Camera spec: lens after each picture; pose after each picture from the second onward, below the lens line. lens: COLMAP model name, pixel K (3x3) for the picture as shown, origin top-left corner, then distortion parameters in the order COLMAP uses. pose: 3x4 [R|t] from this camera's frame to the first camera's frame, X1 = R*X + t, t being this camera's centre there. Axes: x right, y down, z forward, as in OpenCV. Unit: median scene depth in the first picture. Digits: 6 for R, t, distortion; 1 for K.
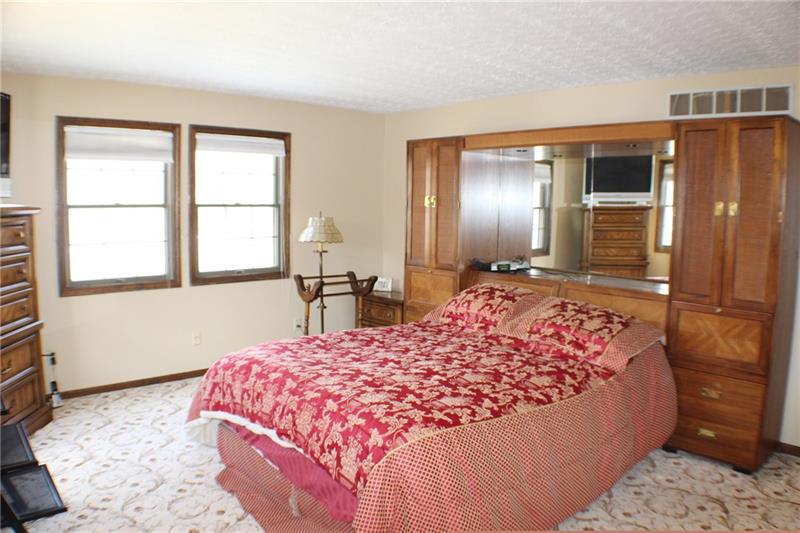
lens RADIAL K [[601.6, 0, 397.7], [0, 601.6, 265.4], [0, 0, 1]] dist [-0.225067, 0.126600]
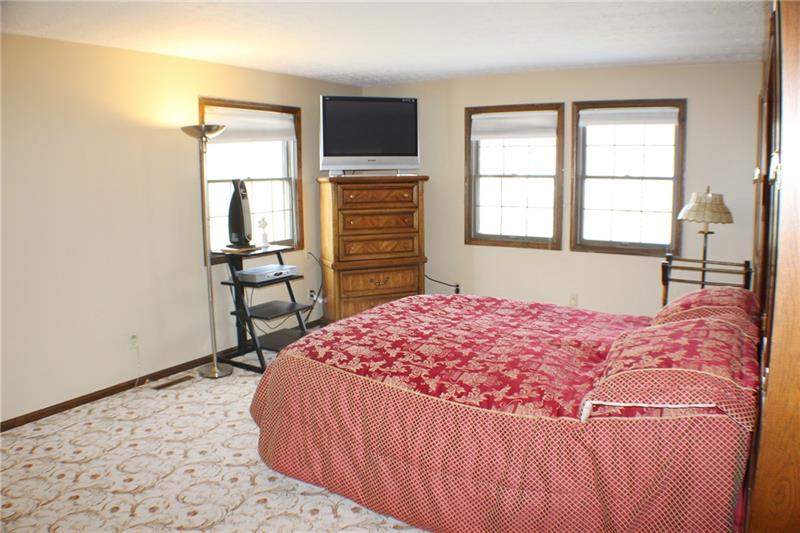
lens RADIAL K [[601.6, 0, 397.7], [0, 601.6, 265.4], [0, 0, 1]] dist [-0.225067, 0.126600]
pose [[0.292493, 0.133067, -0.946964, 0.613088], [-0.085174, 0.989960, 0.112800, -0.035209], [0.952467, 0.047663, 0.300890, 0.374033]]
